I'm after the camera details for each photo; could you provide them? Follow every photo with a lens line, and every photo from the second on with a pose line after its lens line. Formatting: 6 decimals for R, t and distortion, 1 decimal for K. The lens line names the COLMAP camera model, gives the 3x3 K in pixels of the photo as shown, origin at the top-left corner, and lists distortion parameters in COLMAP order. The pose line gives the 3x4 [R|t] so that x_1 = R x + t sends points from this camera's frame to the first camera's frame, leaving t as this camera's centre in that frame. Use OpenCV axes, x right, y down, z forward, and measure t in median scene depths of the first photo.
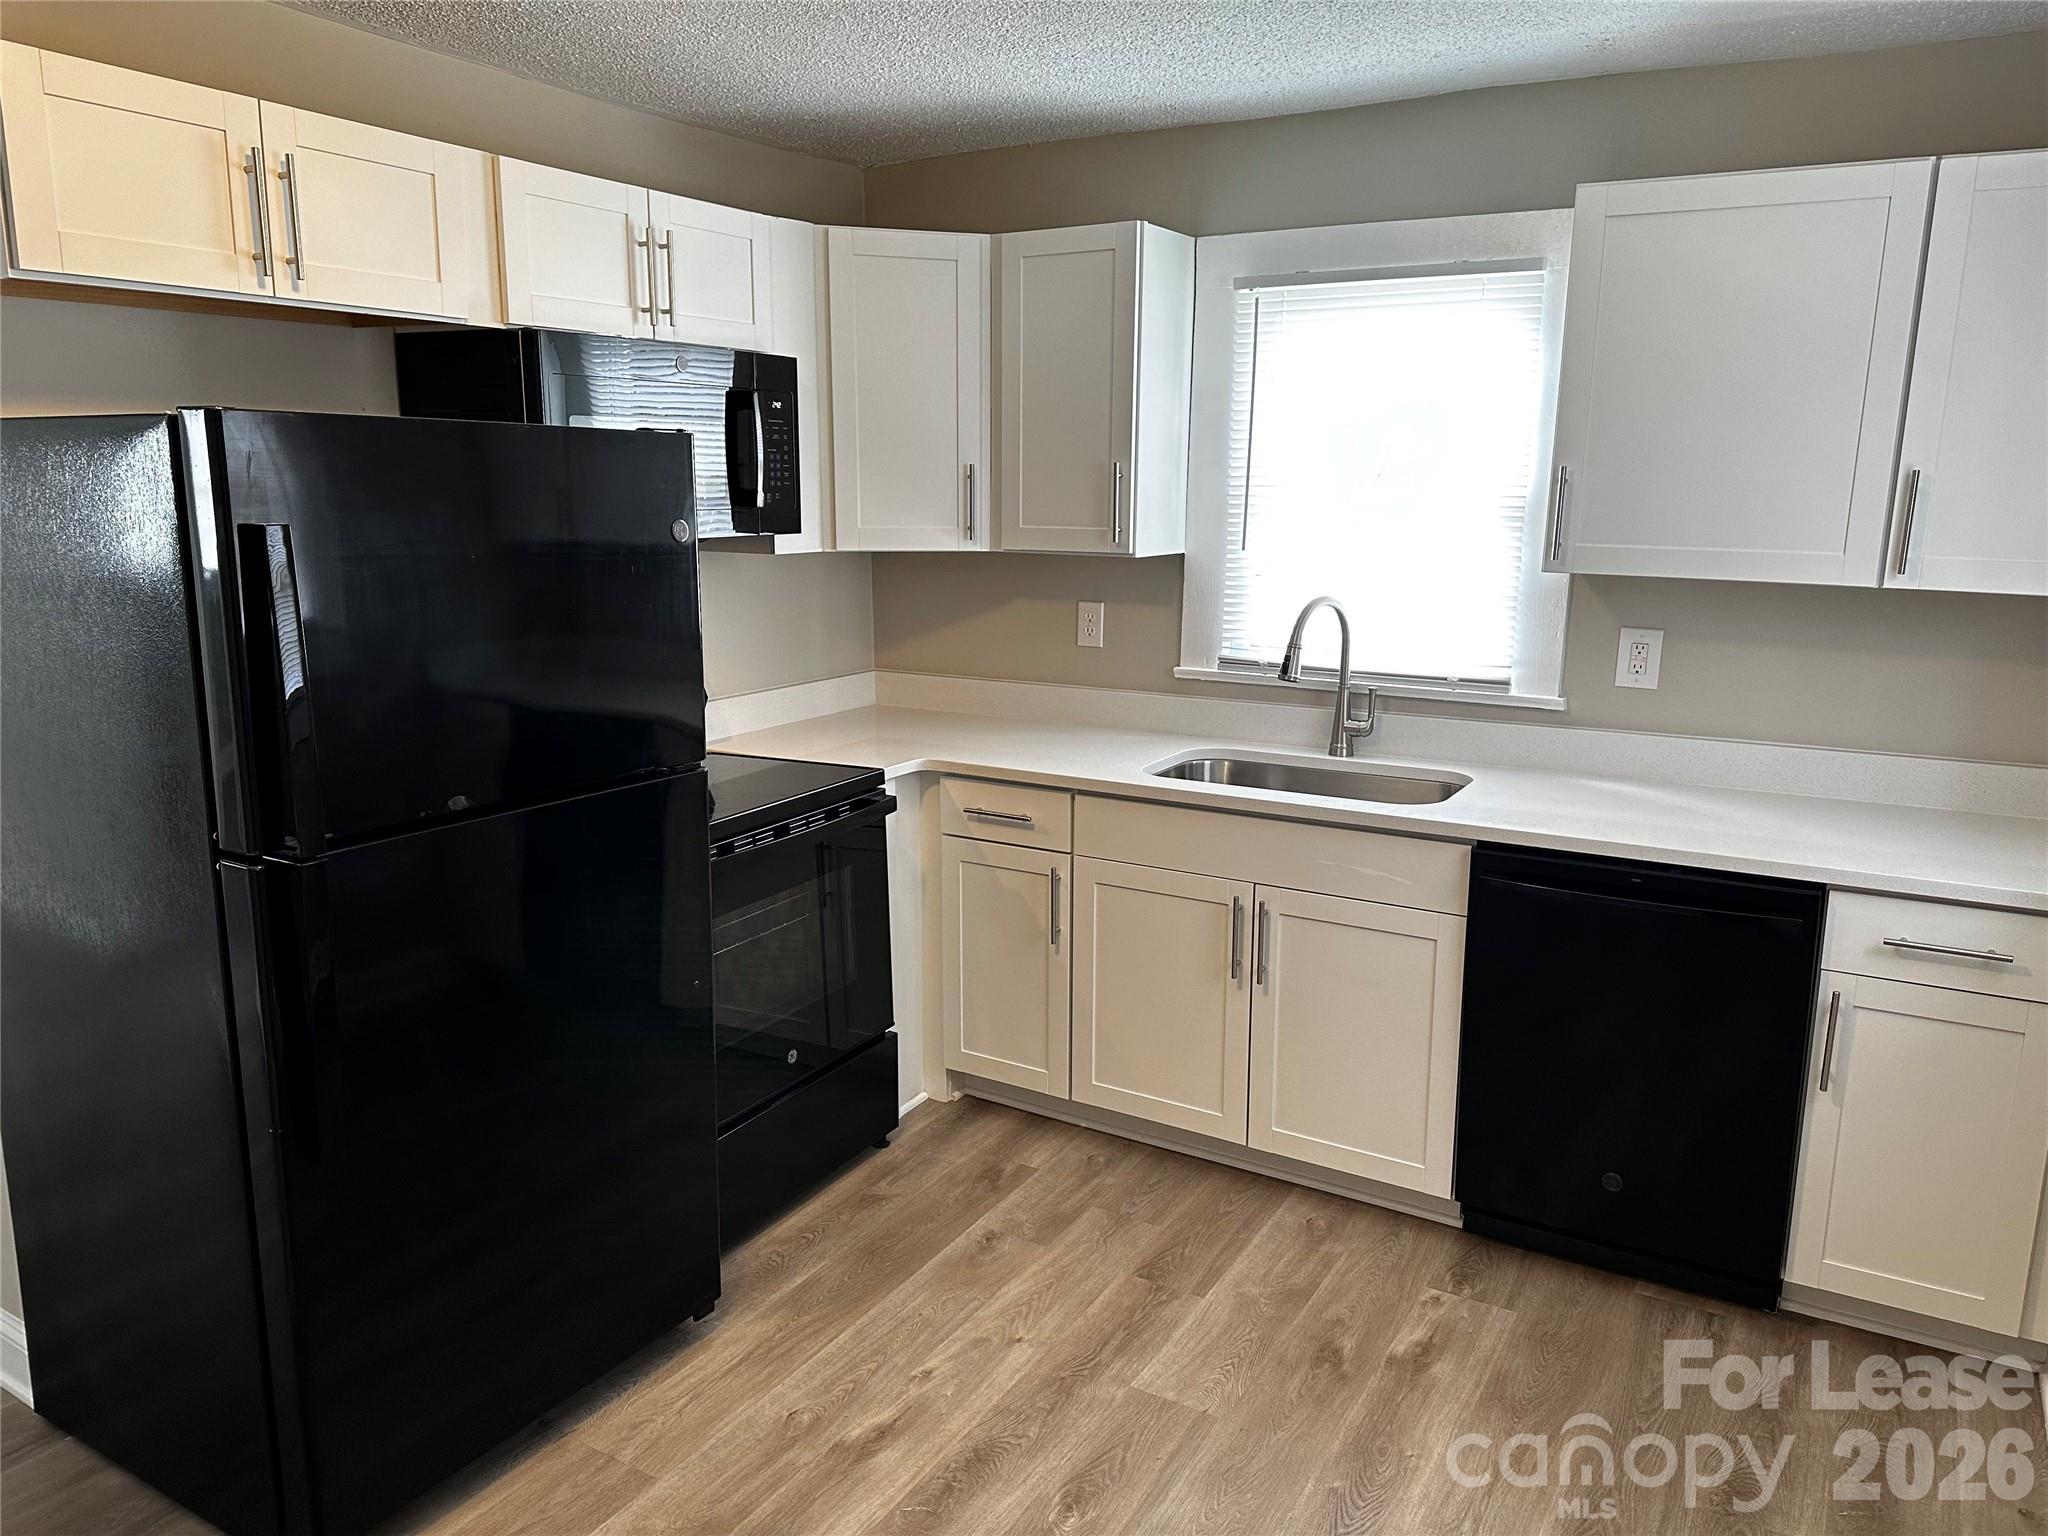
lens RADIAL K [[1527.1, 0, 1012.9], [0, 1527.1, 765.2], [0, 0, 1]] dist [0.132269, -0.072466]
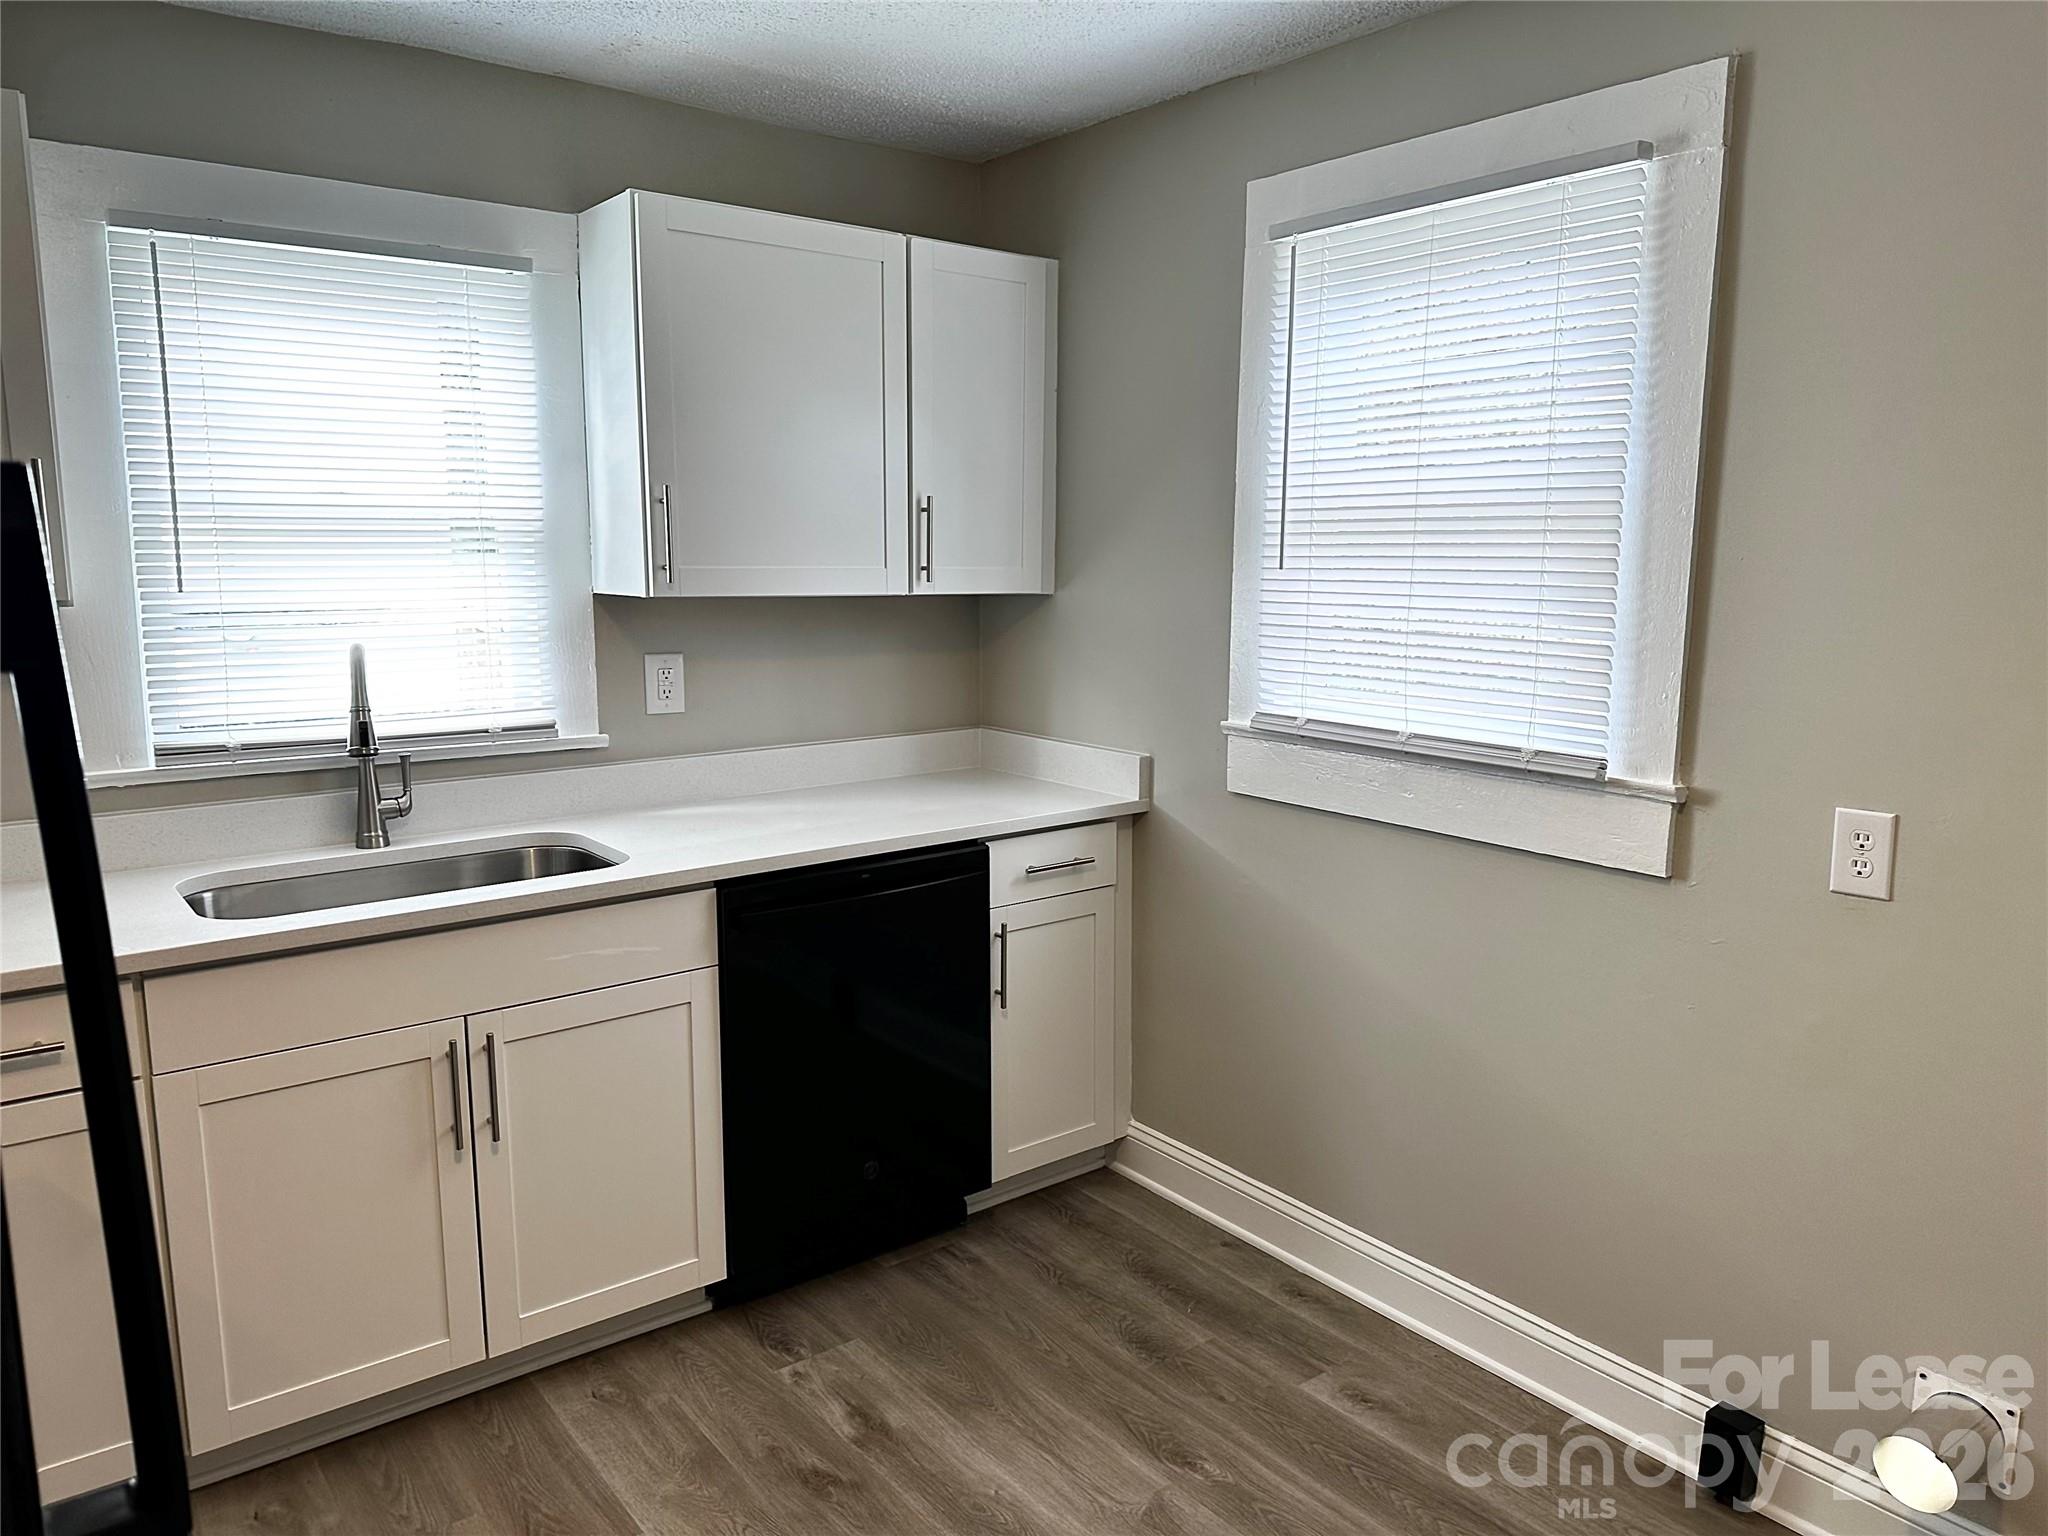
lens RADIAL K [[1527.1, 0, 1008.9], [0, 1527.1, 768.3], [0, 0, 1]] dist [0.132269, -0.072466]
pose [[0.377098, -0.145820, 0.914622, -0.439455], [0.190452, 0.978632, 0.077502, -0.051759], [-0.906380, 0.144966, 0.396812, 0.437677]]
